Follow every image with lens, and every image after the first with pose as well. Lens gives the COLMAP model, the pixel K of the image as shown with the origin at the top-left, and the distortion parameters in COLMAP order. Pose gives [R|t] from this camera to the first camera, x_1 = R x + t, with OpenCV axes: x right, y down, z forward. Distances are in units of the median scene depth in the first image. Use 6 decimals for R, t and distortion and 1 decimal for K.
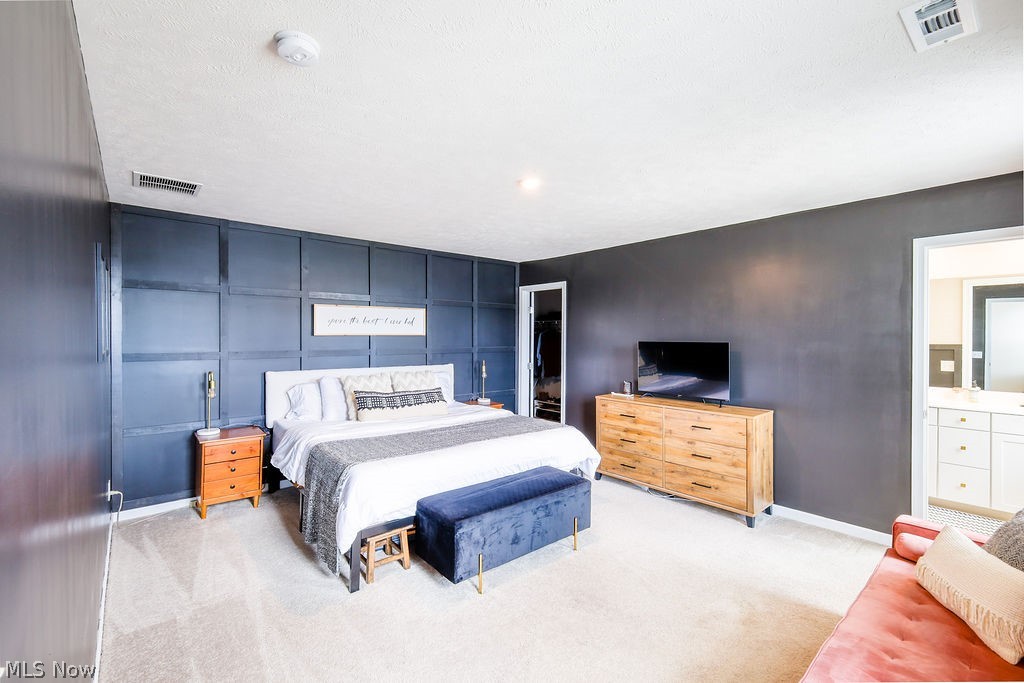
lens RADIAL K [[447.2, 0, 509.5], [0, 447.2, 338.0], [0, 0, 1]] dist [-0.004383, 0.000880]
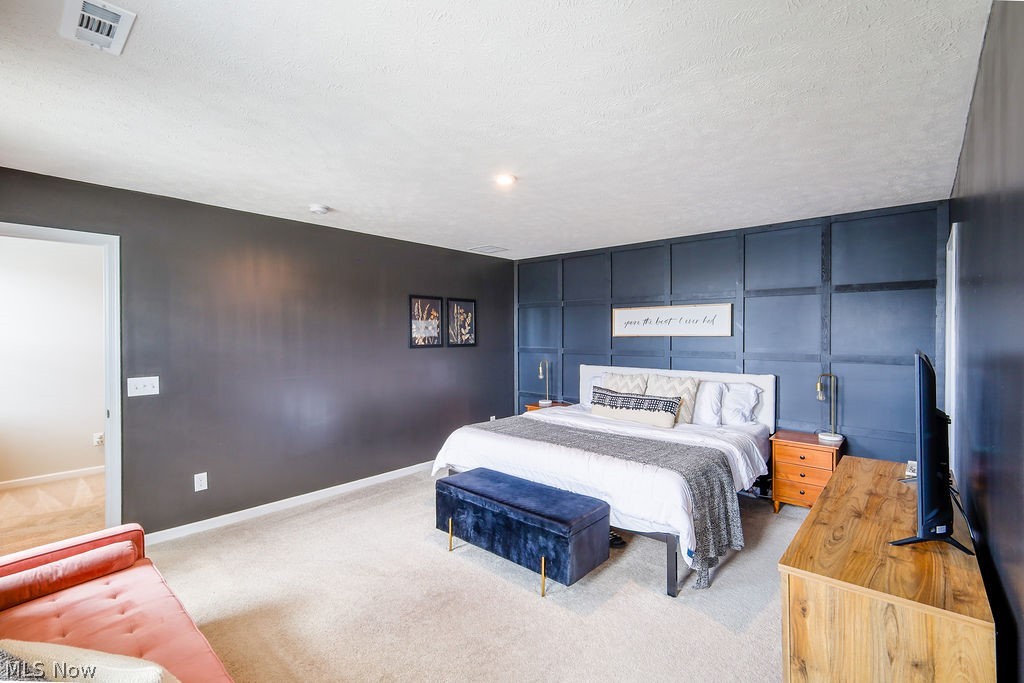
lens RADIAL K [[447.2, 0, 509.5], [0, 447.2, 339.1], [0, 0, 1]] dist [-0.004383, 0.000880]
pose [[0.132047, 0.004629, -0.991233, 0.700247], [-0.004614, 0.999981, 0.004055, -0.002386], [0.991233, 0.004038, 0.132066, 0.616393]]
